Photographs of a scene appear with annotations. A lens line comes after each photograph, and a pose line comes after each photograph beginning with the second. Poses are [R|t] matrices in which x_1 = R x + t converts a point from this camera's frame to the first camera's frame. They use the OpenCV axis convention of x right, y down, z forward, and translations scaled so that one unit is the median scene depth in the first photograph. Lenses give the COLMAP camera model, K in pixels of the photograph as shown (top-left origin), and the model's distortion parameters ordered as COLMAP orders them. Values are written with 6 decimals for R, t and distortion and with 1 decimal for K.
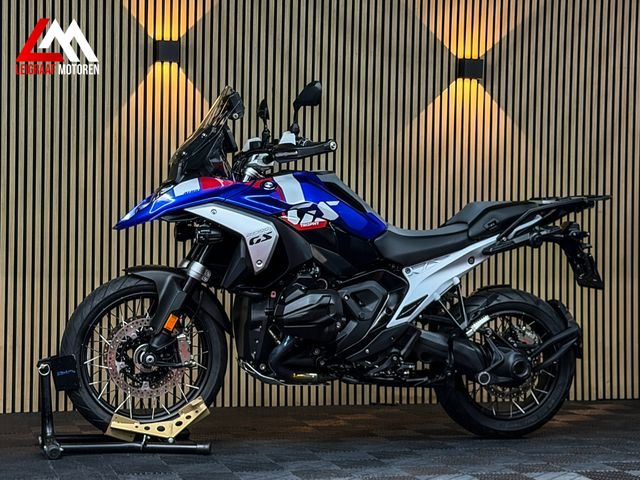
lens RADIAL K [[1432.6, 0, 320.0], [0, 1432.6, 240.0], [0, 0, 1]] dist [0.106266, 0.040245]
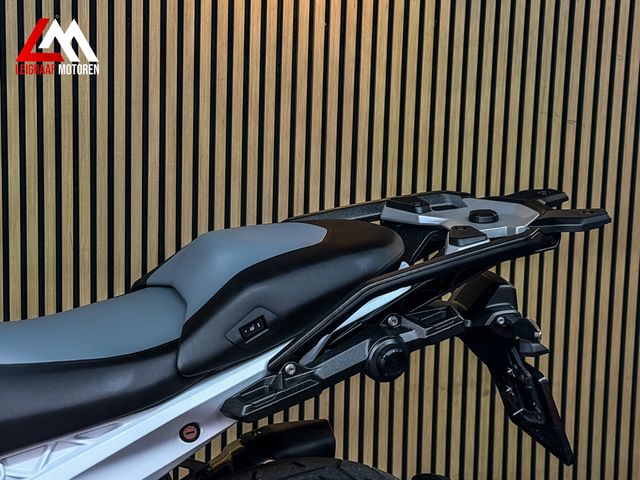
lens RADIAL K [[1432.6, 0, 320.0], [0, 1432.6, 240.0], [0, 0, 1]] dist [0.106266, 0.040245]
pose [[0.999762, 0.007550, 0.020470, 0.128850], [-0.010929, 0.985320, 0.170370, -0.087612], [-0.018883, -0.170553, 0.985168, 0.676646]]
